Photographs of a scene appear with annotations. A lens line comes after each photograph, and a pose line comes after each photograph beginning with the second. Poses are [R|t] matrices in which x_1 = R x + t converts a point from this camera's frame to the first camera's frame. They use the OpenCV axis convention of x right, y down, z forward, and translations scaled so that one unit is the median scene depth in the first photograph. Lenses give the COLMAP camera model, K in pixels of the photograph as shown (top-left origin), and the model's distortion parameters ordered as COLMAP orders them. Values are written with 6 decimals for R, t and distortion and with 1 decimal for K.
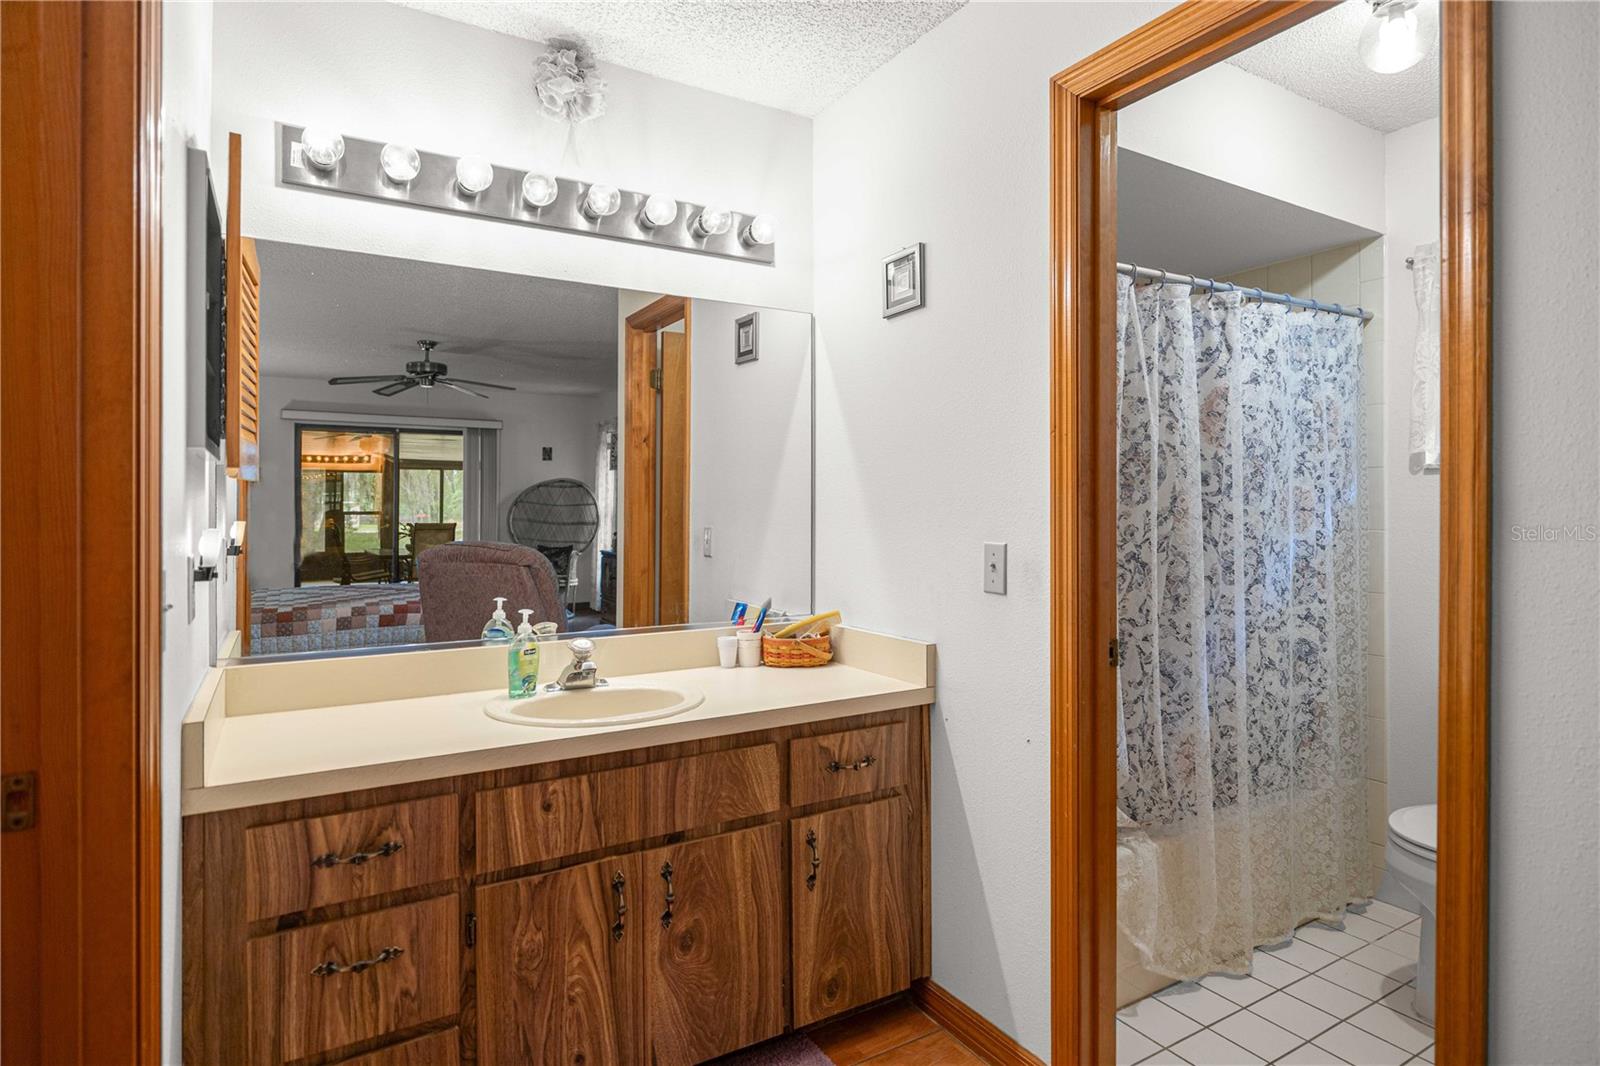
lens RADIAL K [[860.5, 0, 804.4], [0, 860.5, 510.4], [0, 0, 1]] dist [-0.003997, -0.000221]
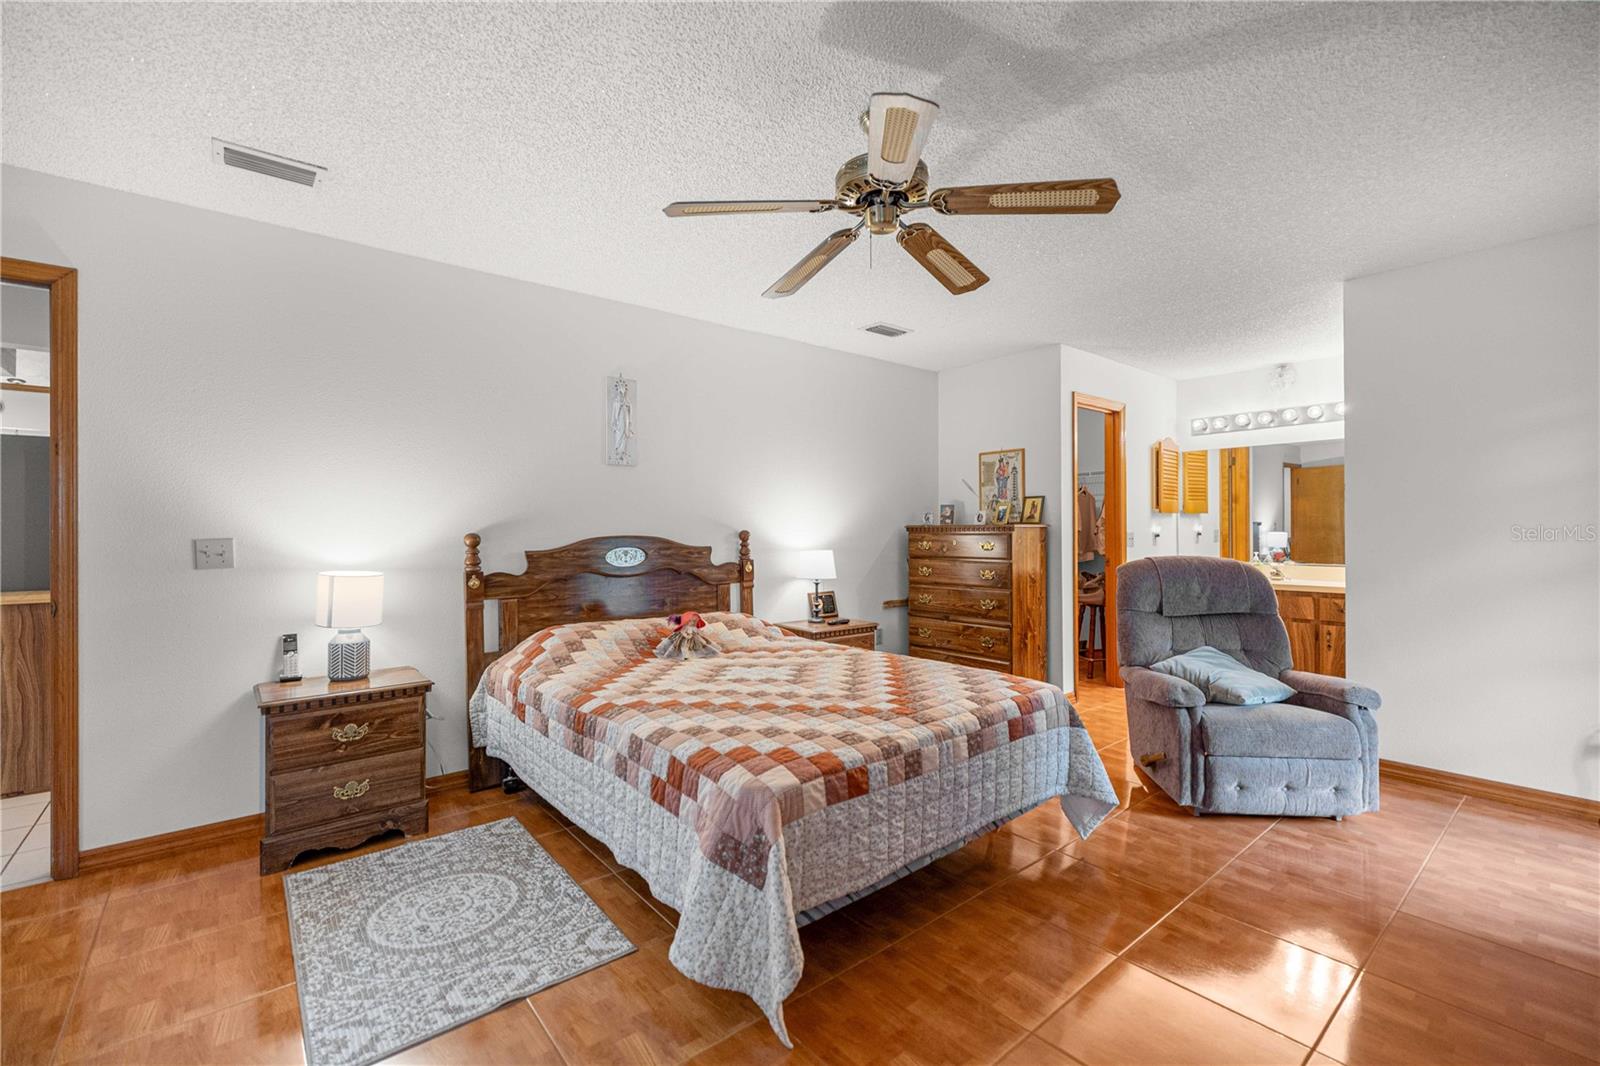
lens RADIAL K [[683.4, 0, 795.0], [0, 683.4, 525.5], [0, 0, 1]] dist [0.000128, 0.000206]
pose [[0.141302, -0.005218, -0.989953, 2.103179], [0.003004, 0.999984, -0.004842, 0.024186], [0.989962, -0.002290, 0.141315, -1.150874]]
